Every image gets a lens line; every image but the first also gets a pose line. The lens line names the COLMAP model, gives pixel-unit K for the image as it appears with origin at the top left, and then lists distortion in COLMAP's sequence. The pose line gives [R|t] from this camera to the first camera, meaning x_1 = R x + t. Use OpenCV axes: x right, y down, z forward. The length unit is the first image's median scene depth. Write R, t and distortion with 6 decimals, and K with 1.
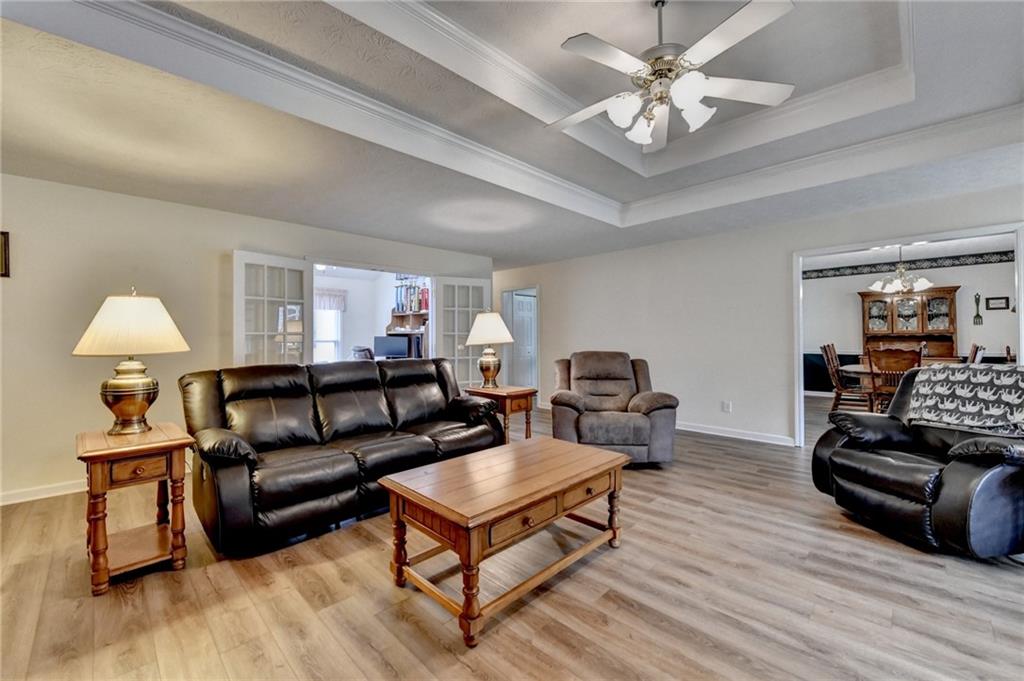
lens RADIAL K [[418.1, 0, 502.2], [0, 418.1, 341.7], [0, 0, 1]] dist [-0.015237, -0.002647]
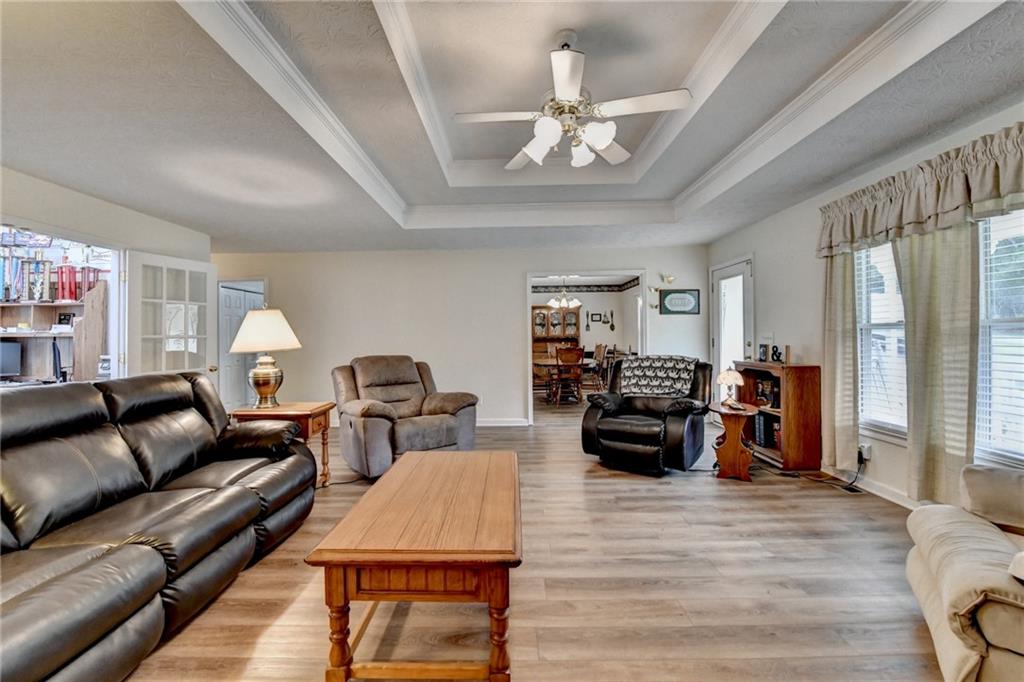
lens RADIAL K [[420.8, 0, 505.1], [0, 420.8, 339.5], [0, 0, 1]] dist [-0.013370, -0.000269]
pose [[0.704073, -0.004862, 0.710111, -0.271250], [0.014795, 0.999860, -0.007823, -0.001801], [-0.709973, 0.016014, 0.704047, 0.150943]]
